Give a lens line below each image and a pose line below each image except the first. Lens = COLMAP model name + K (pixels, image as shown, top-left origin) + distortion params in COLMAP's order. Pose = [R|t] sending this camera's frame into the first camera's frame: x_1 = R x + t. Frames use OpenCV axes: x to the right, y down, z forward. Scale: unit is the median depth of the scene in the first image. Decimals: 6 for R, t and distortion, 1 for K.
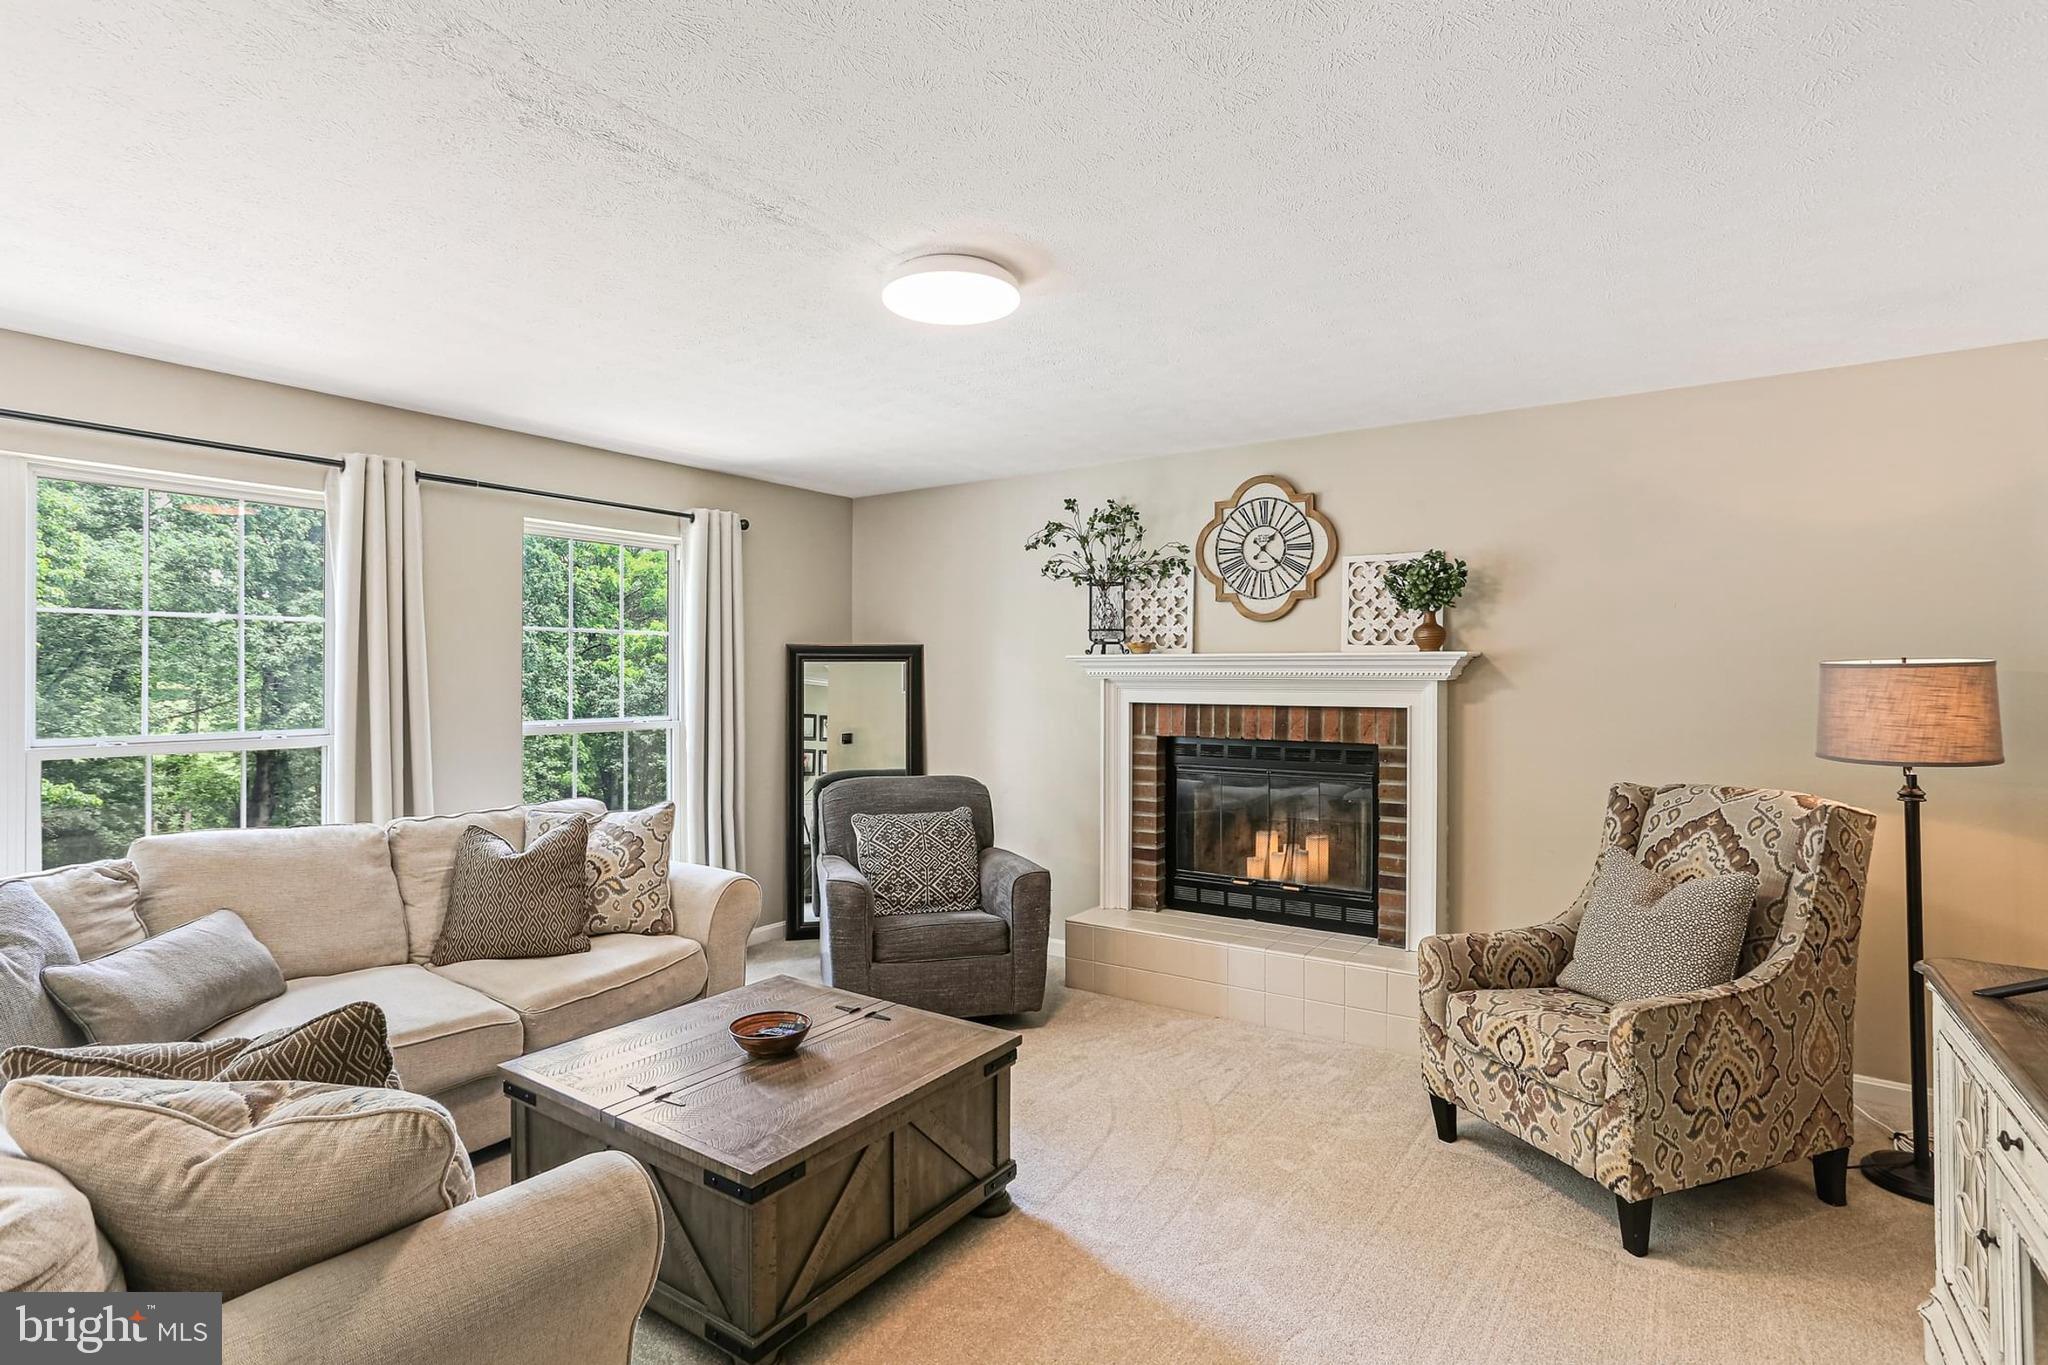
lens RADIAL K [[1006.1, 0, 1051.3], [0, 1006.1, 672.3], [0, 0, 1]] dist [-0.028800, 0.015074]
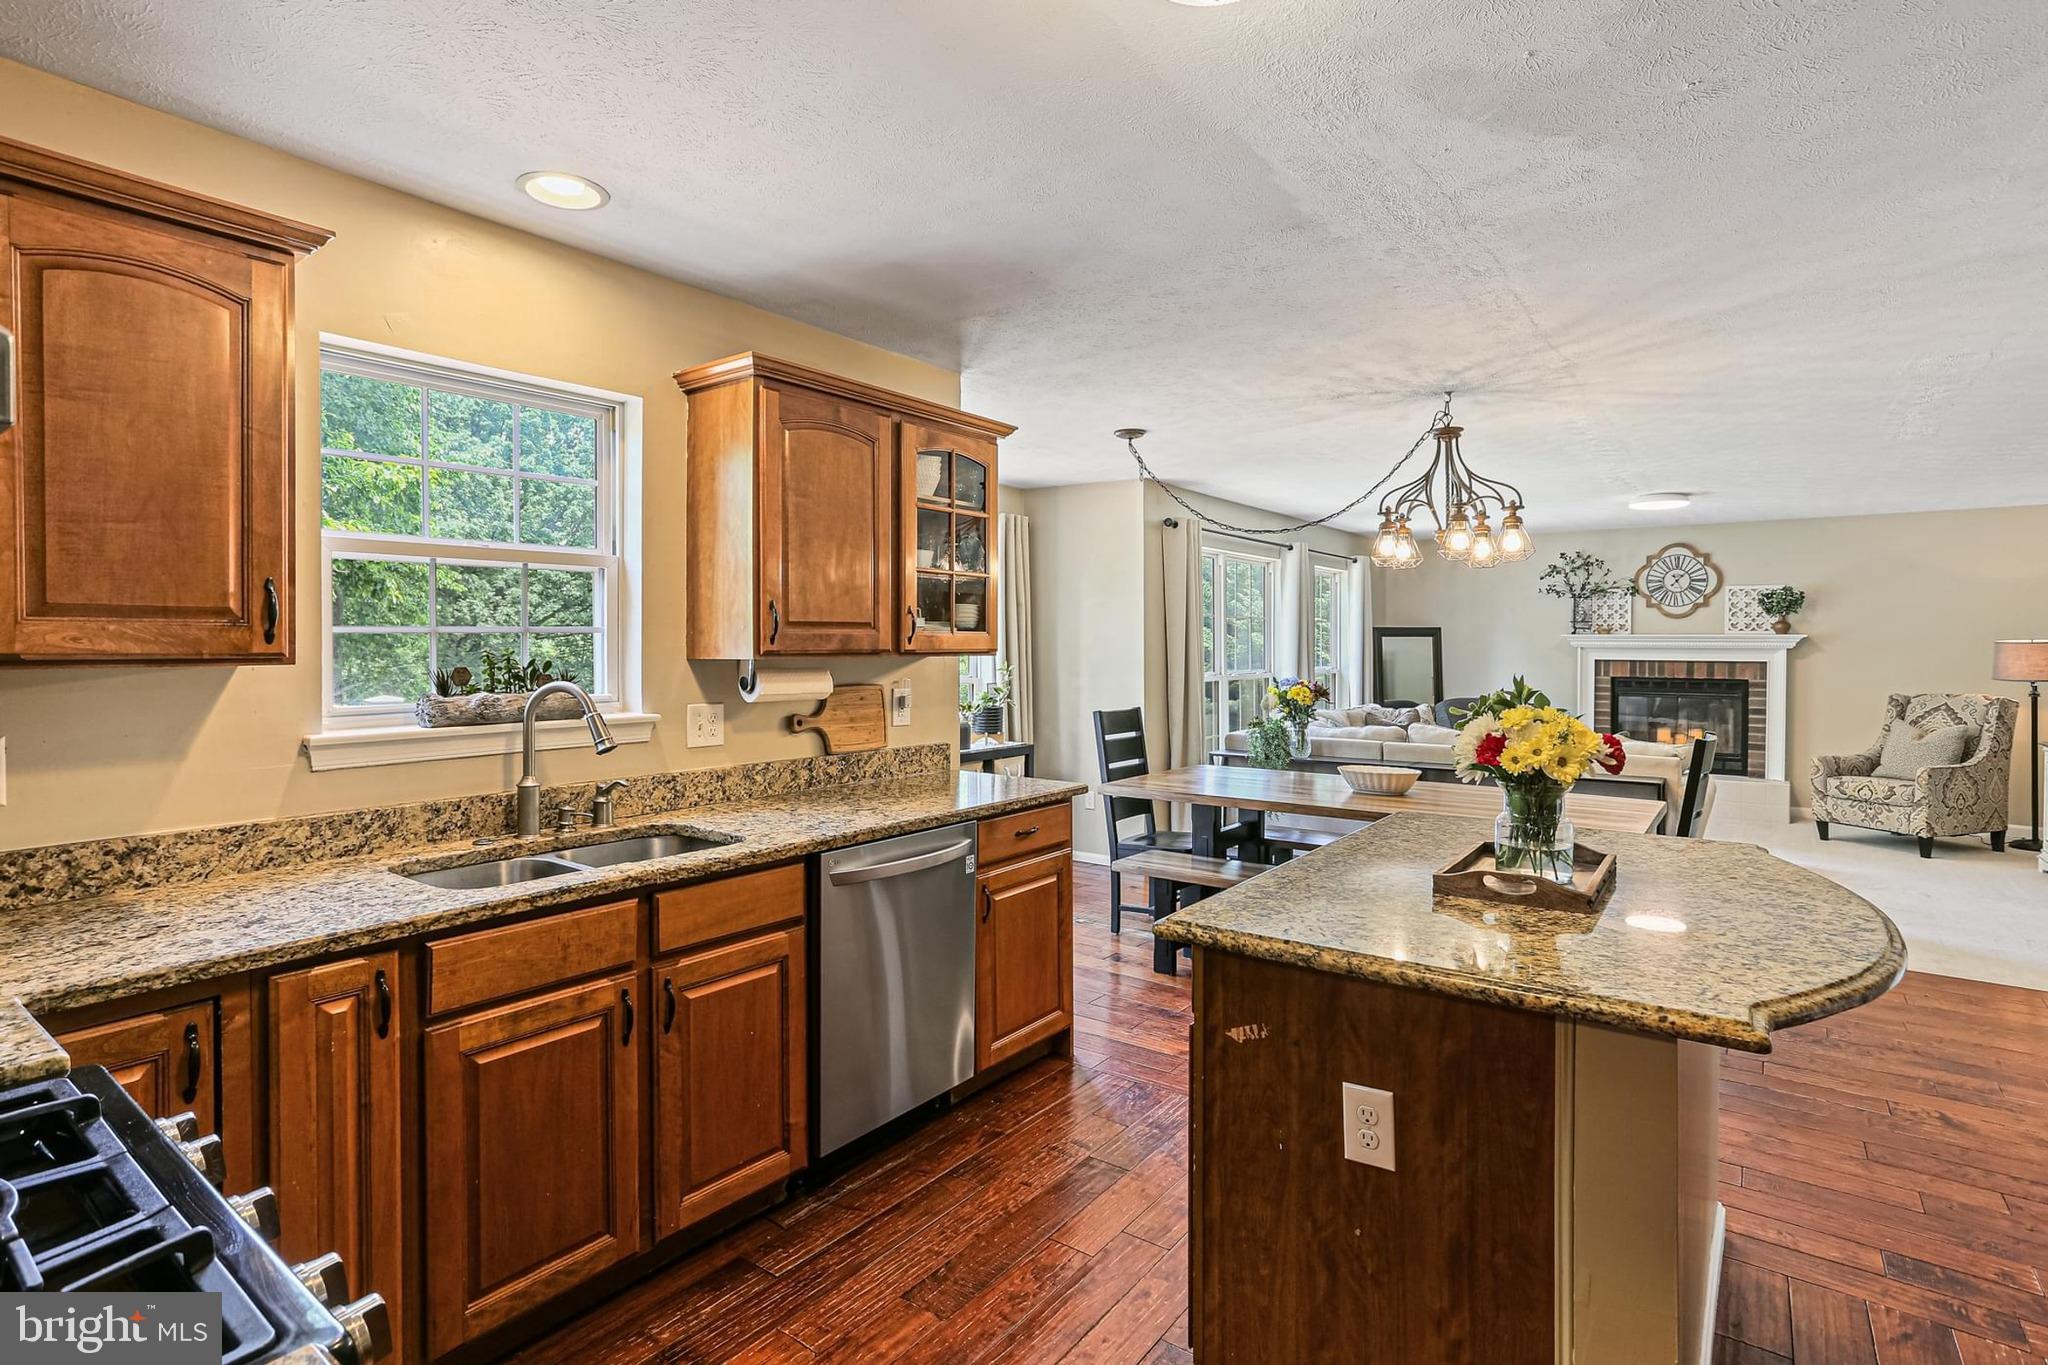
lens RADIAL K [[1006.1, 0, 1023.6], [0, 1006.1, 661.3], [0, 0, 1]] dist [-0.028800, 0.015074]
pose [[0.998453, 0.003178, -0.055510, -0.965160], [-0.001979, 0.999764, 0.021631, -0.005821], [0.055566, -0.021488, 0.998224, -1.026620]]
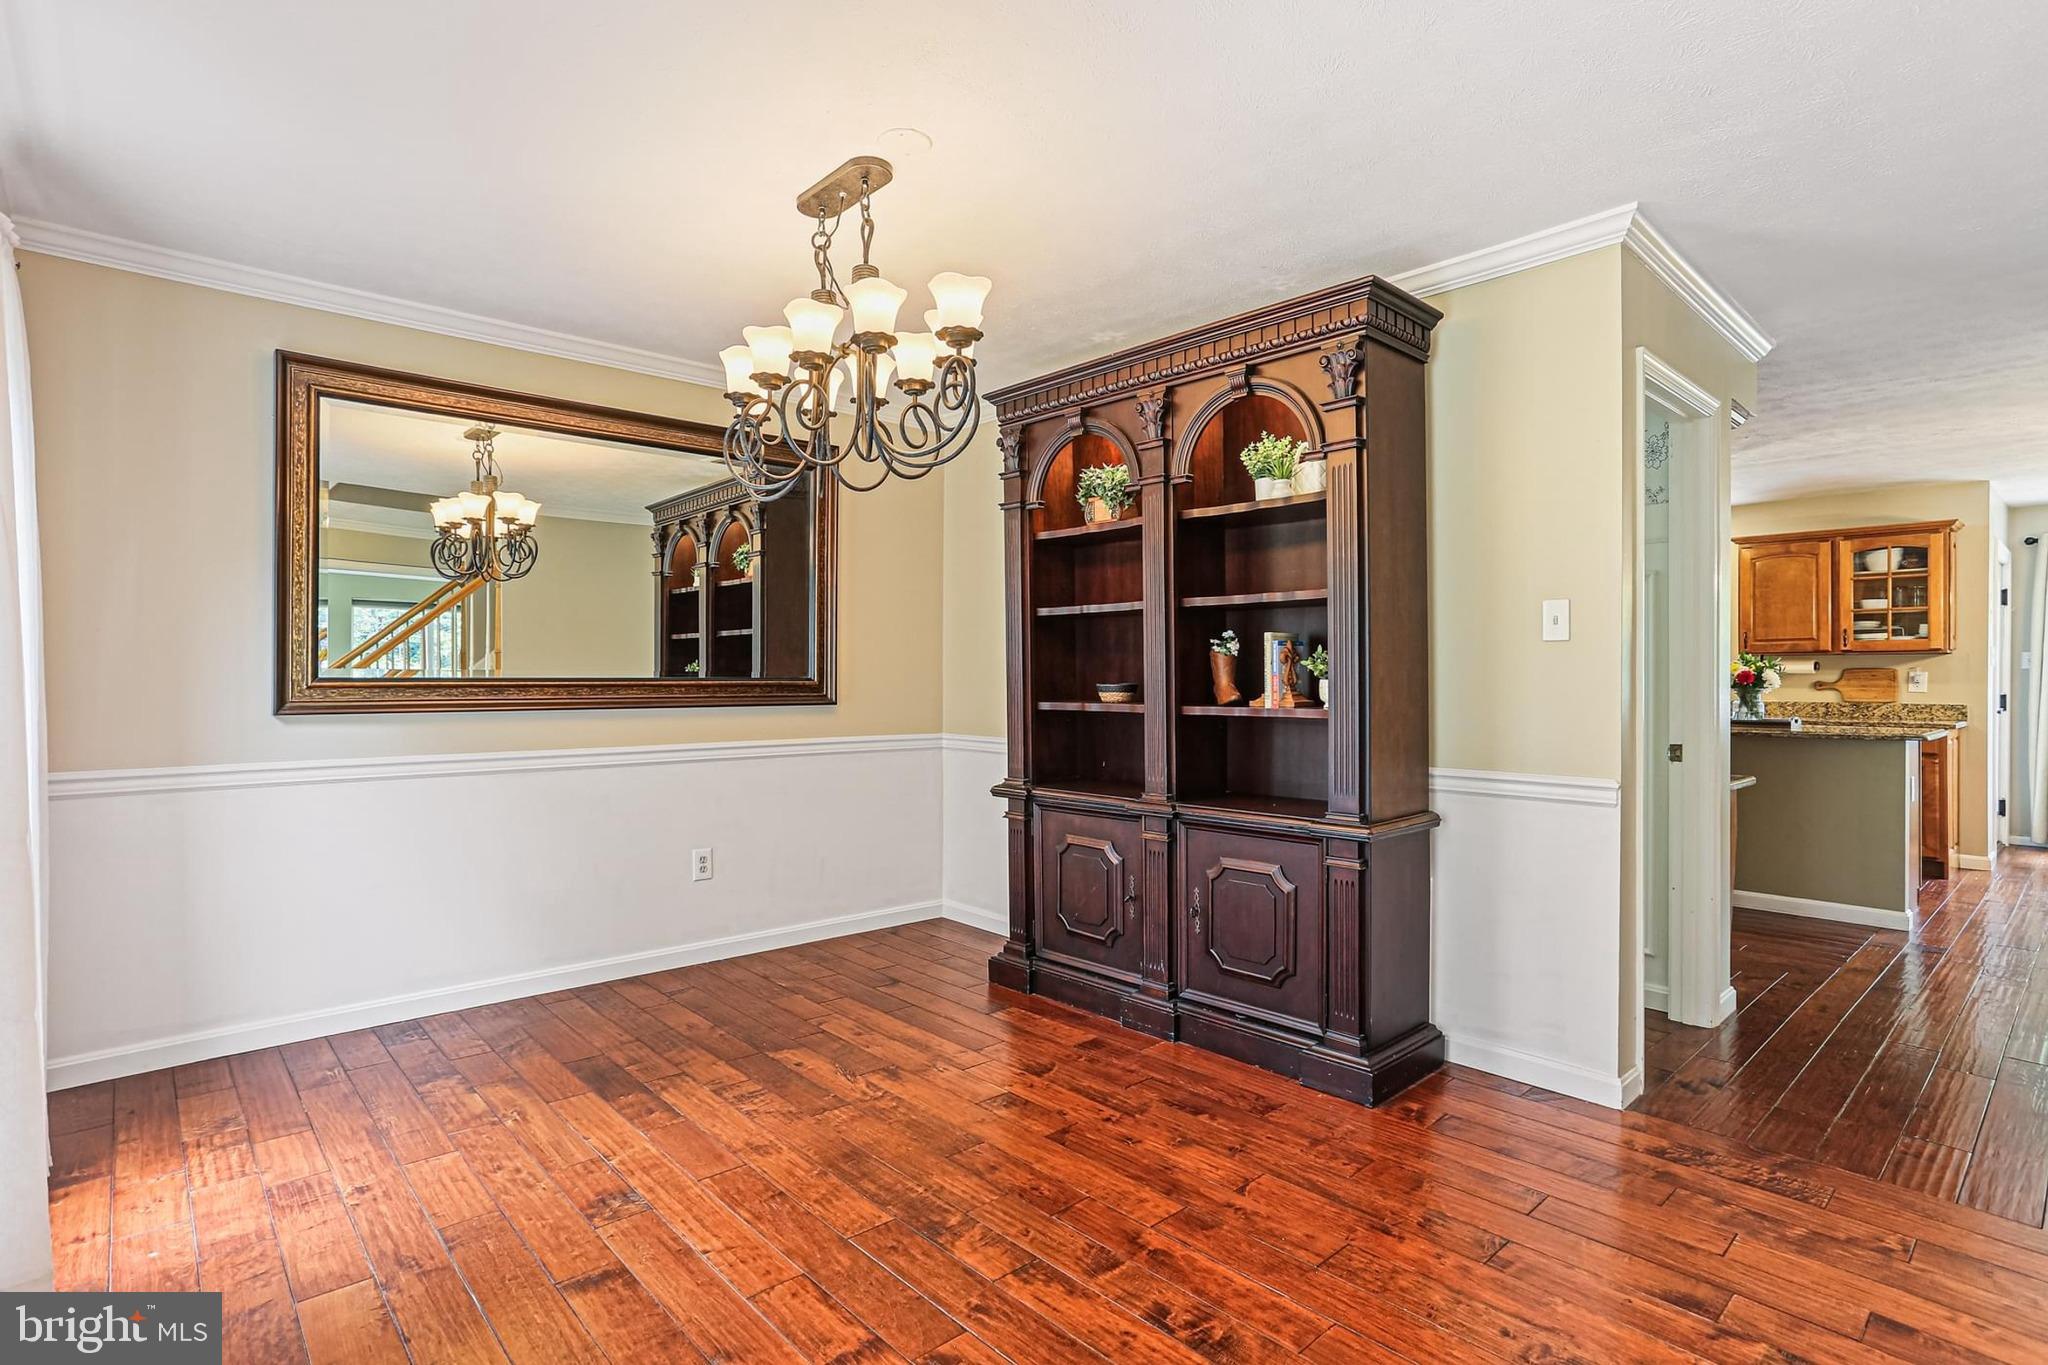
lens RADIAL K [[1006.1, 0, 983.2], [0, 1006.1, 678.8], [0, 0, 1]] dist [-0.028800, 0.015074]
pose [[-0.264539, -0.000928, -0.964375, 0.684655], [0.003371, 0.999993, -0.001887, 0.043903], [0.964369, -0.003750, -0.264533, -1.156092]]
